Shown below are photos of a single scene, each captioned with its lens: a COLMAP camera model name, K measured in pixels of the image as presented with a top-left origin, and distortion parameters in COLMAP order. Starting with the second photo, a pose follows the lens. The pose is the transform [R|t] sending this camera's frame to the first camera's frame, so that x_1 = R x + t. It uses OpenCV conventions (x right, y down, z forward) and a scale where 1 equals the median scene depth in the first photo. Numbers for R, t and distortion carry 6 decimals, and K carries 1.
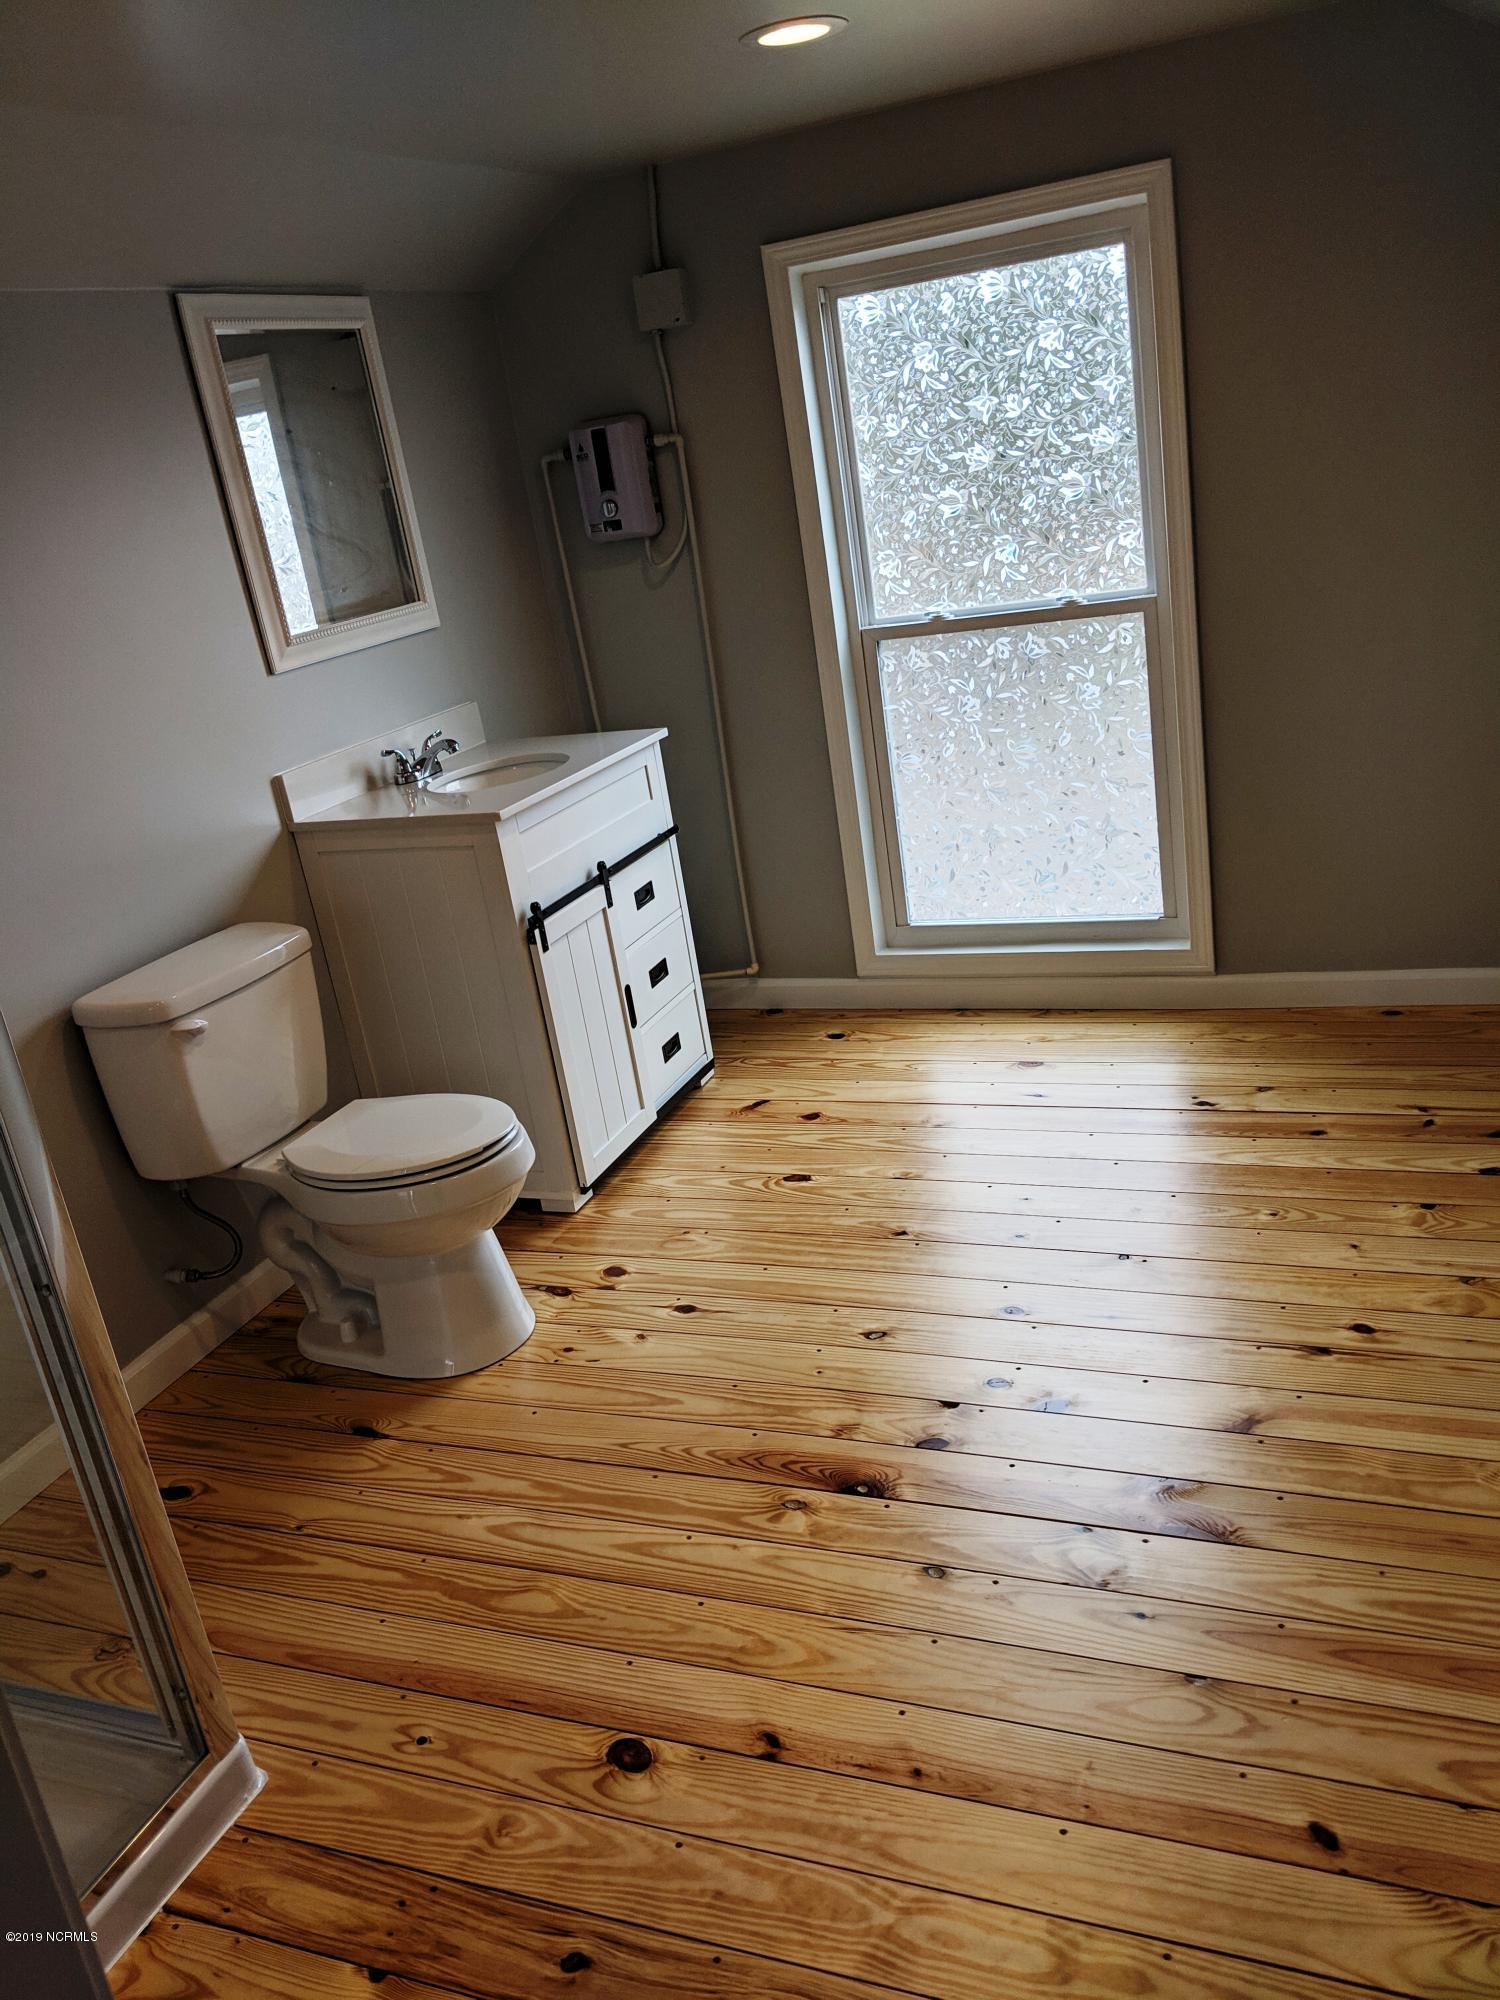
lens RADIAL K [[1605.9, 0, 750.0], [0, 1605.9, 1000.0], [0, 0, 1]] dist [0.066458, -0.111995]
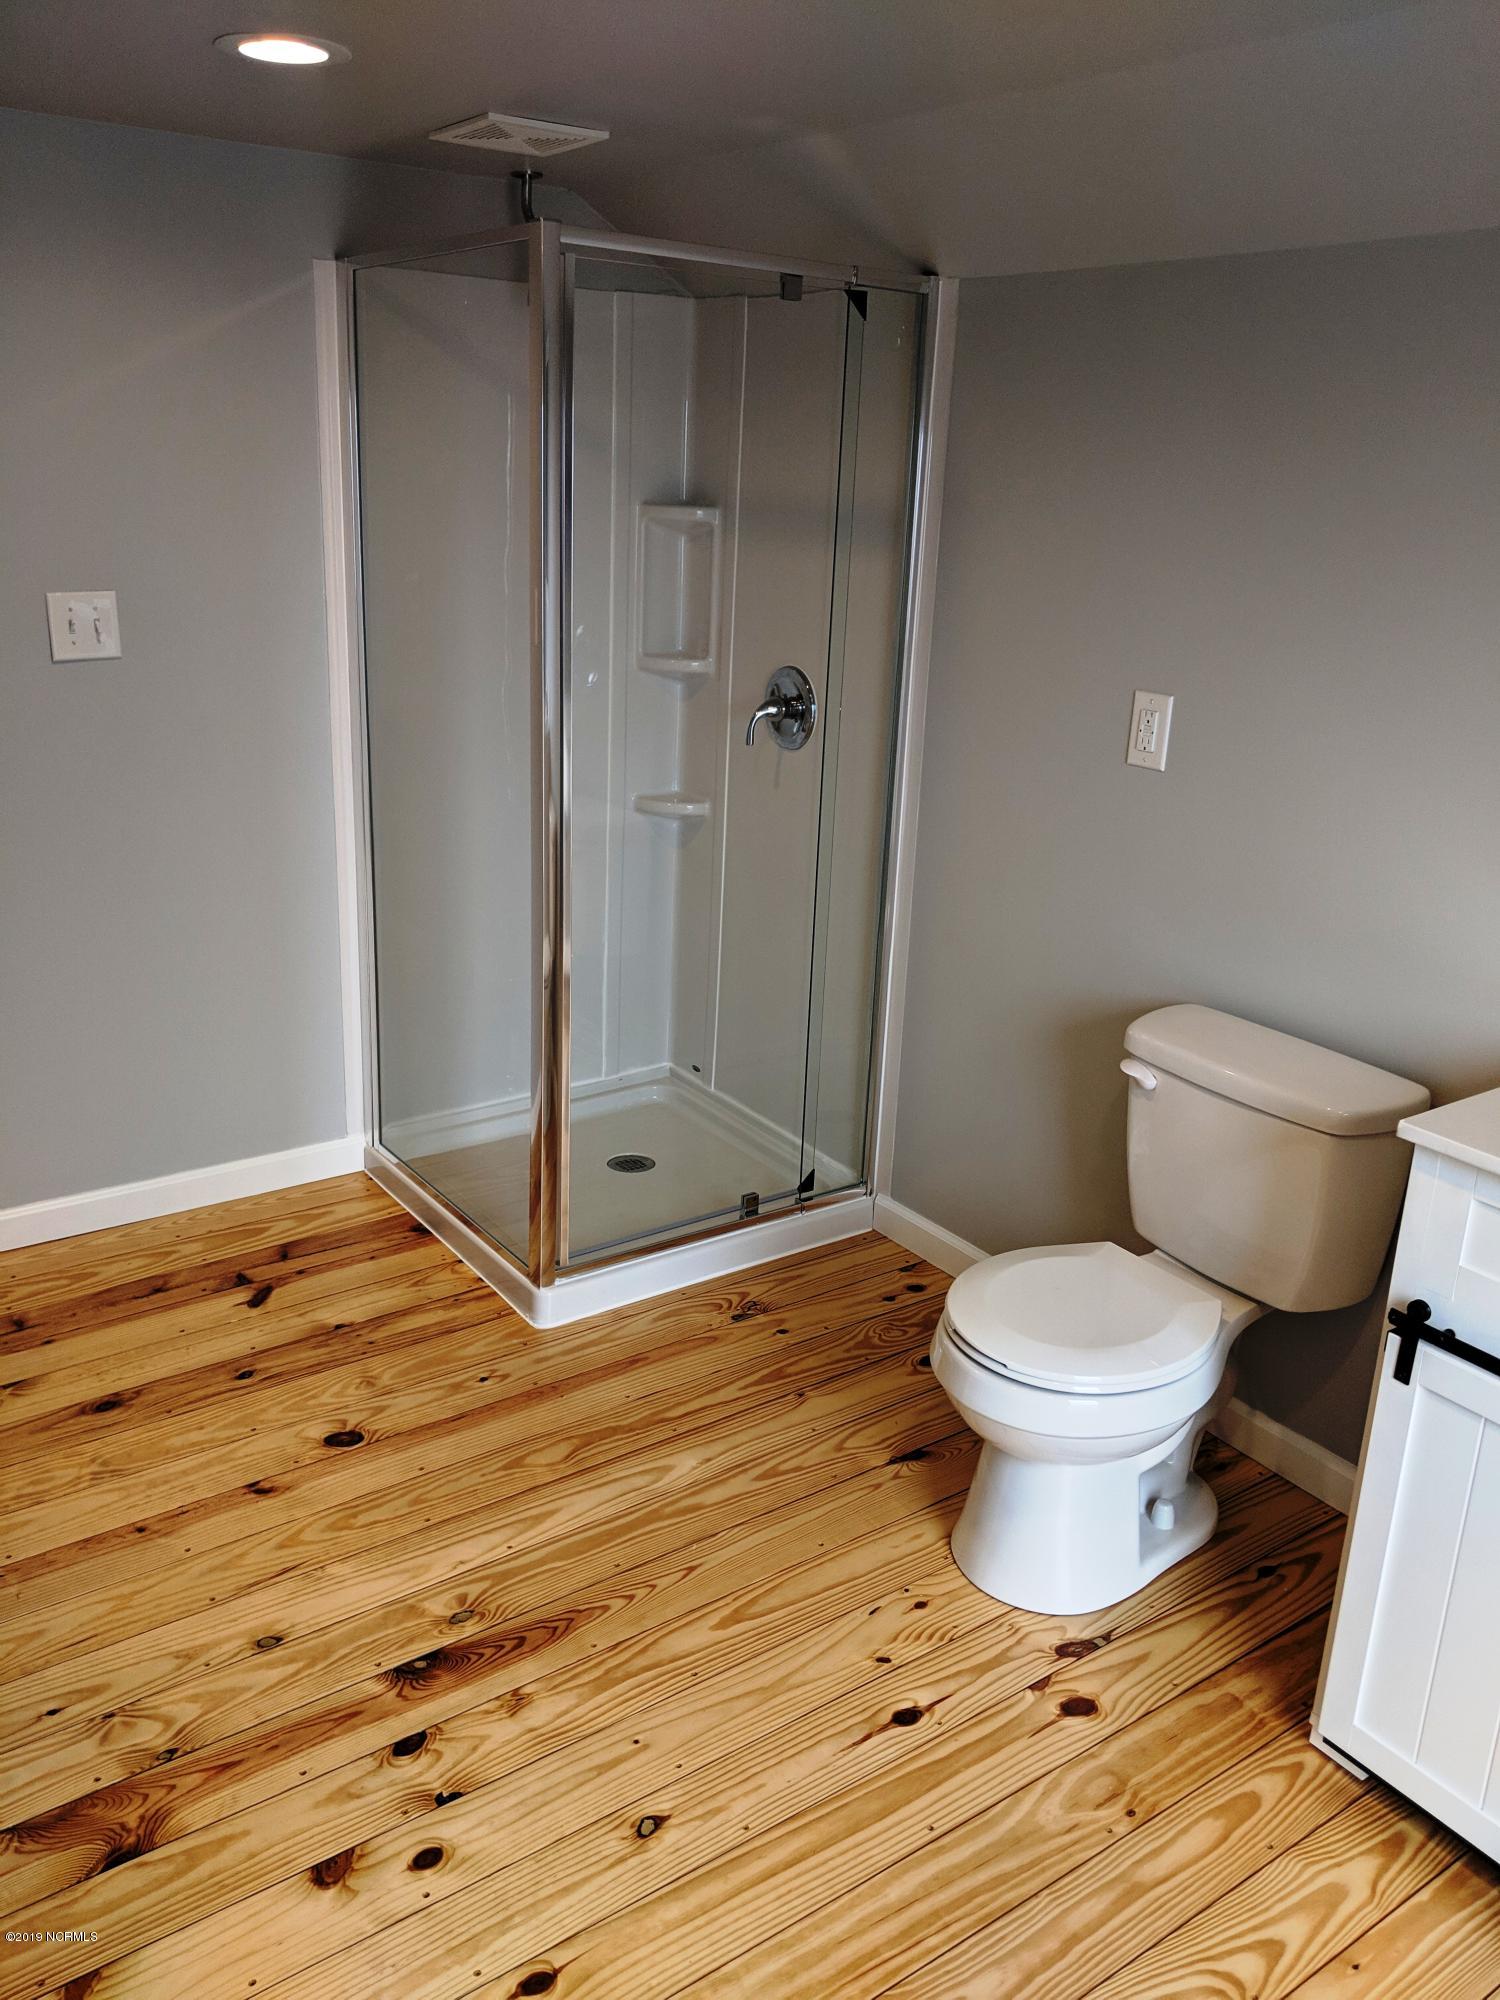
lens RADIAL K [[1605.9, 0, 750.0], [0, 1605.9, 1000.0], [0, 0, 1]] dist [0.066458, -0.111995]
pose [[-0.533172, 0.384359, -0.753655, 0.505670], [-0.234399, 0.788848, 0.568133, -0.547556], [0.812887, 0.479569, -0.330498, 1.243947]]
